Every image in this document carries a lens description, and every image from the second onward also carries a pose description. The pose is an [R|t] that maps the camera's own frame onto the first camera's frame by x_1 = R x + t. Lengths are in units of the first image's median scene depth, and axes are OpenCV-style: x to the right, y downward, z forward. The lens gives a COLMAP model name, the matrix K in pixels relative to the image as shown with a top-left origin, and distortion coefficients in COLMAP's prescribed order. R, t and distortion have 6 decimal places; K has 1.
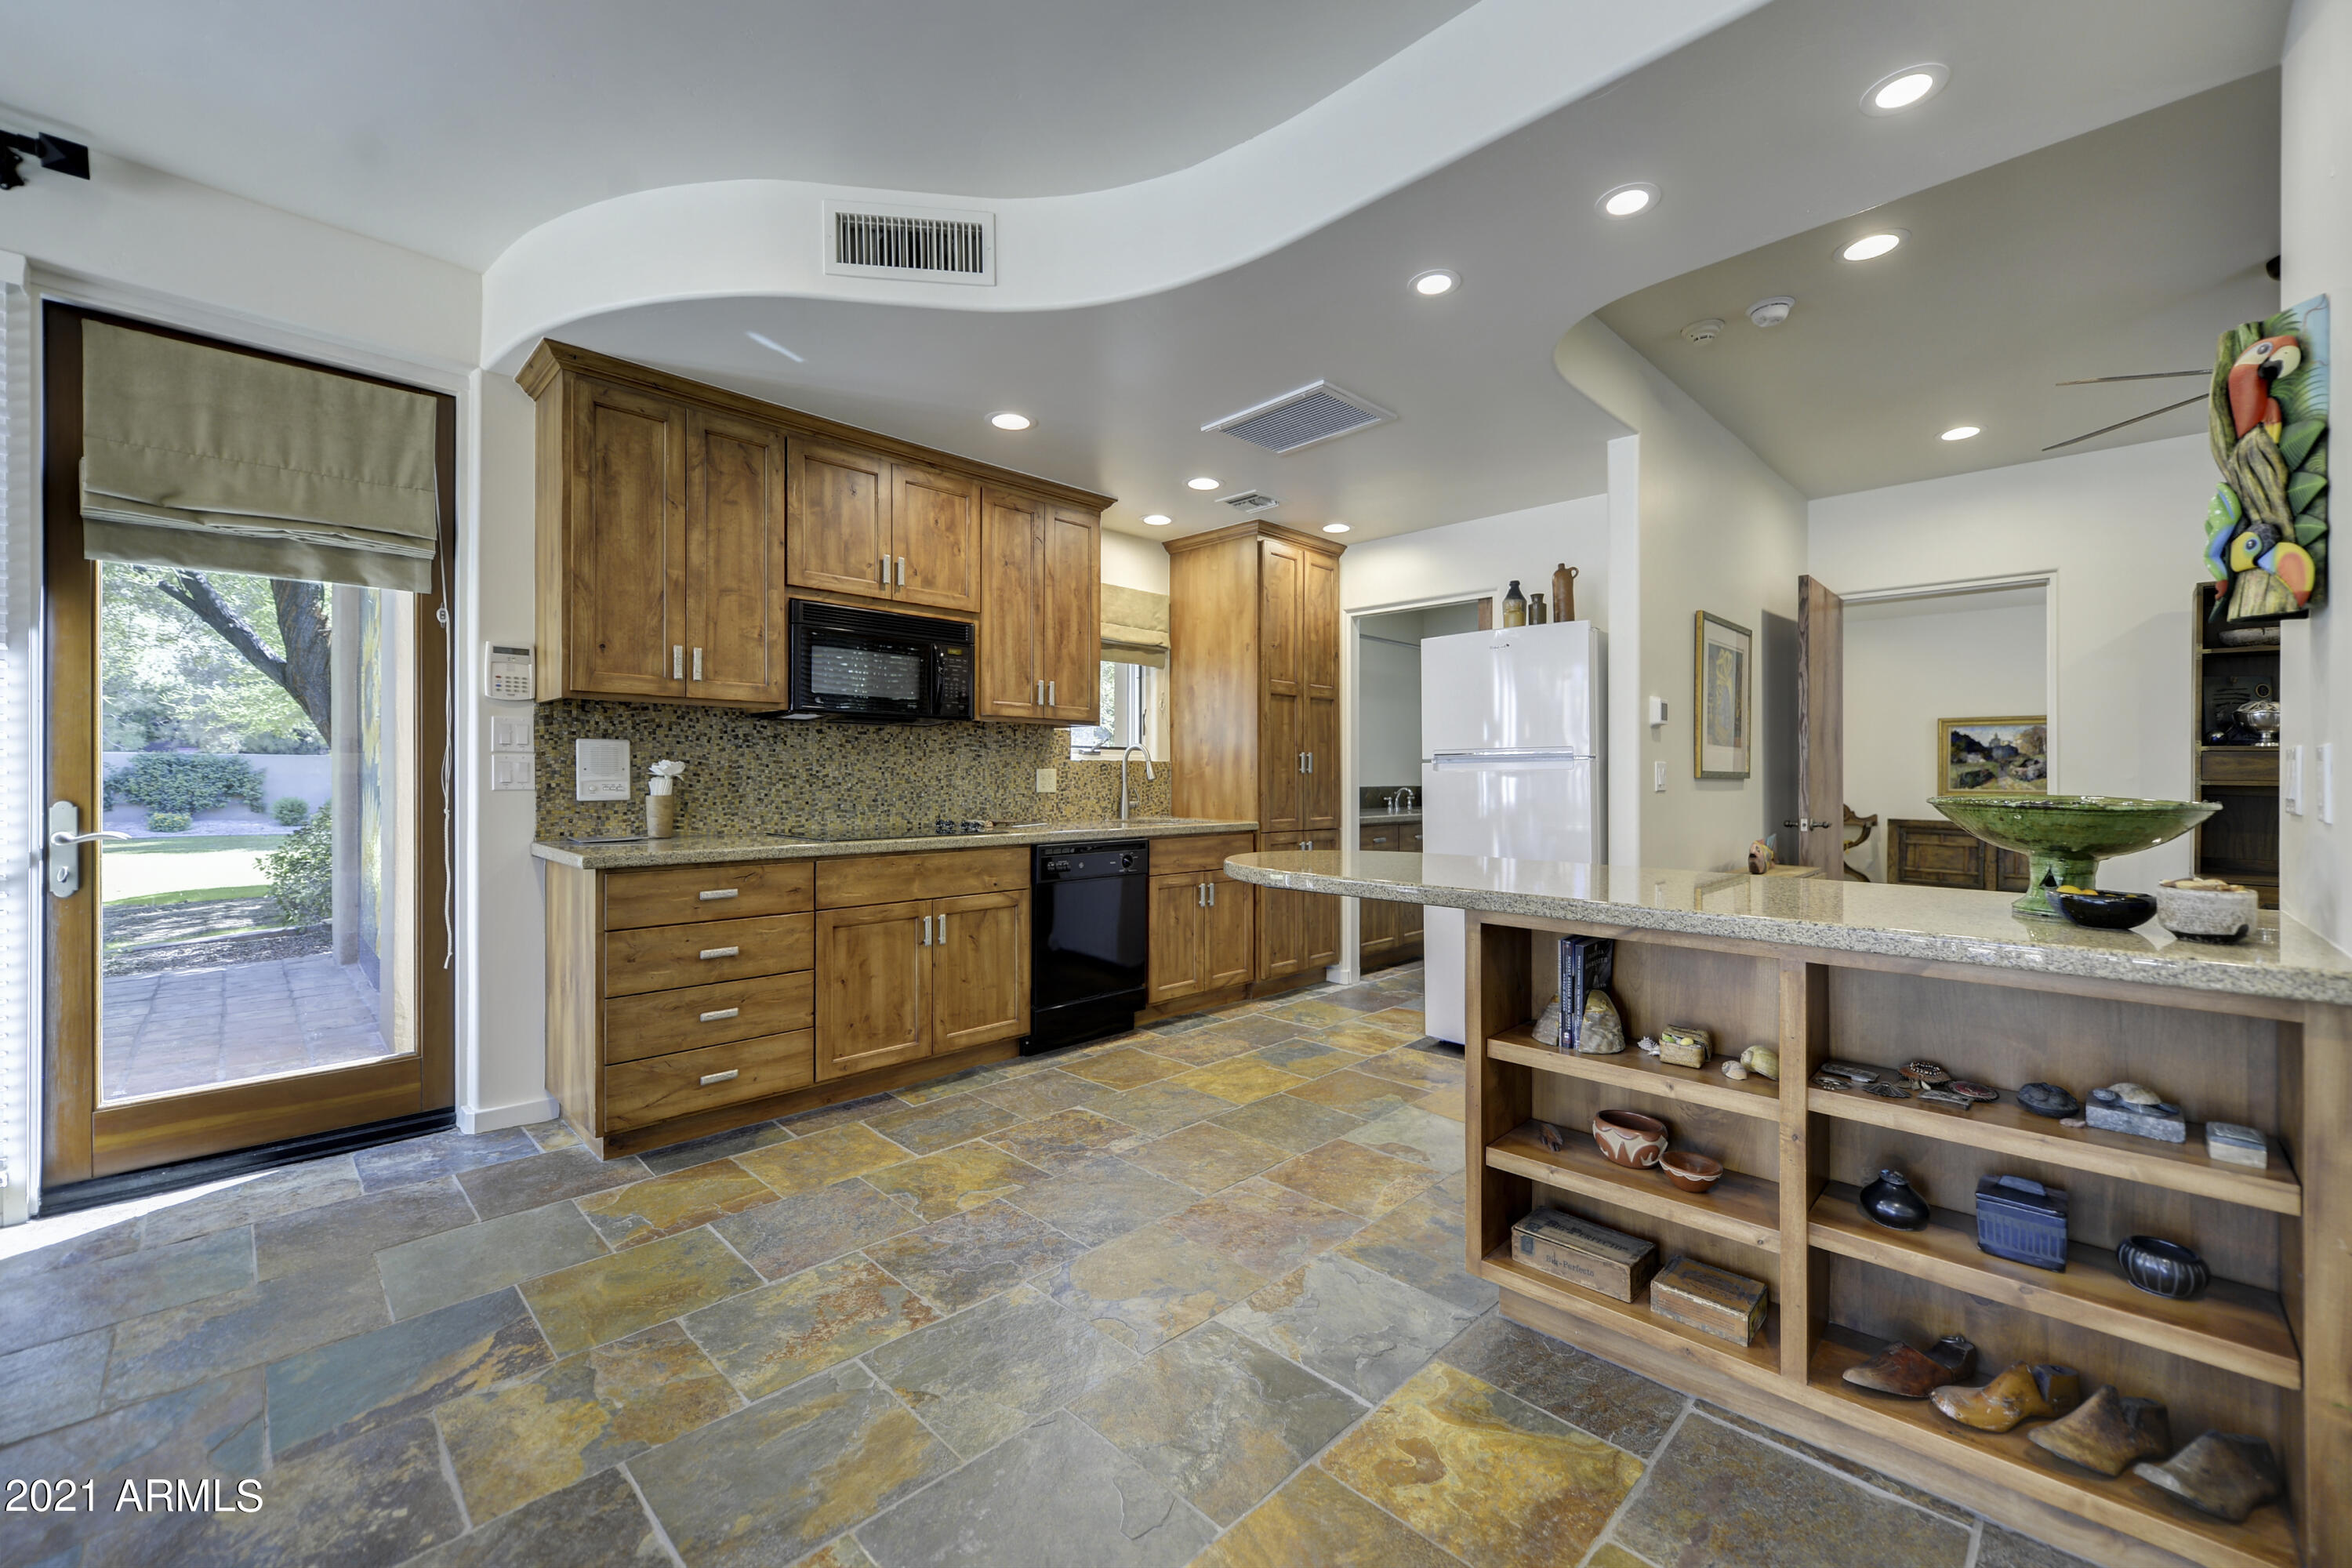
lens RADIAL K [[957.3, 0, 1117.0], [0, 957.3, 783.6], [0, 0, 1]] dist [0.006559, -0.000353]
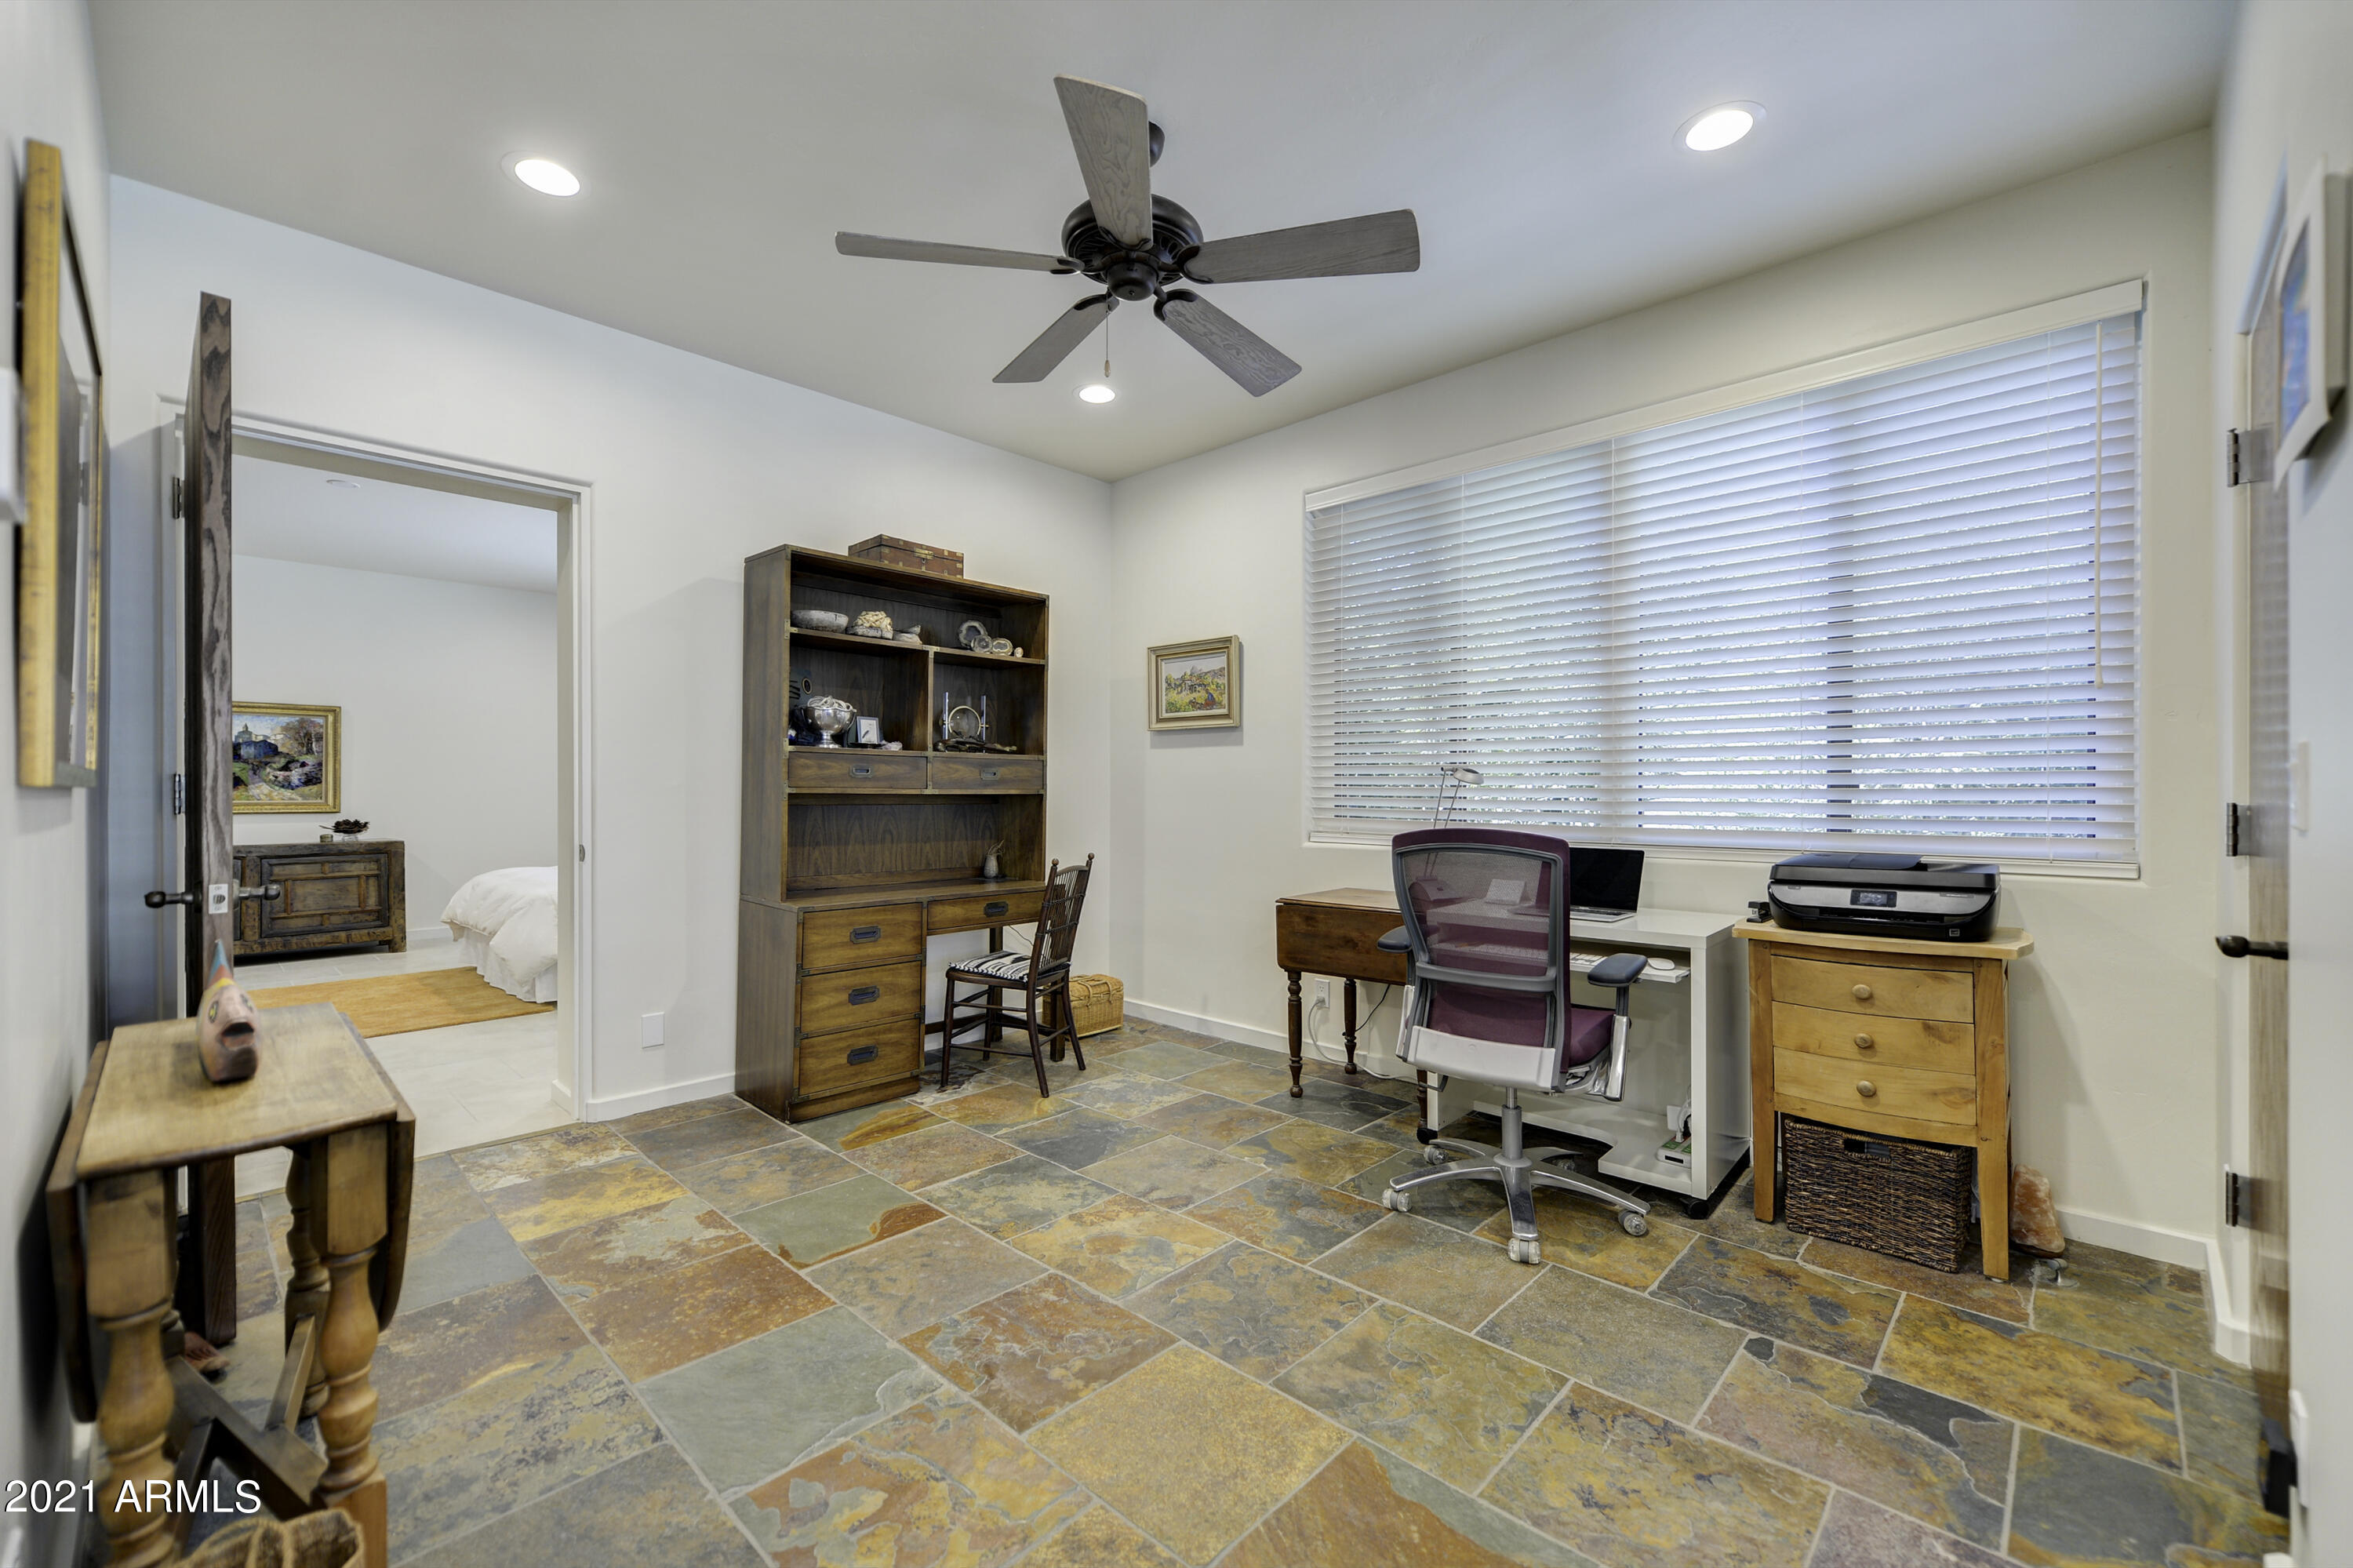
lens RADIAL K [[957.7, 0, 1176.0], [0, 957.7, 785.5], [0, 0, 1]] dist [0.006559, -0.000353]
pose [[-0.047836, 0.001736, 0.998854, 0.147493], [0.003576, 0.999992, -0.001567, -0.001475], [-0.998849, 0.003497, -0.047842, 0.333193]]
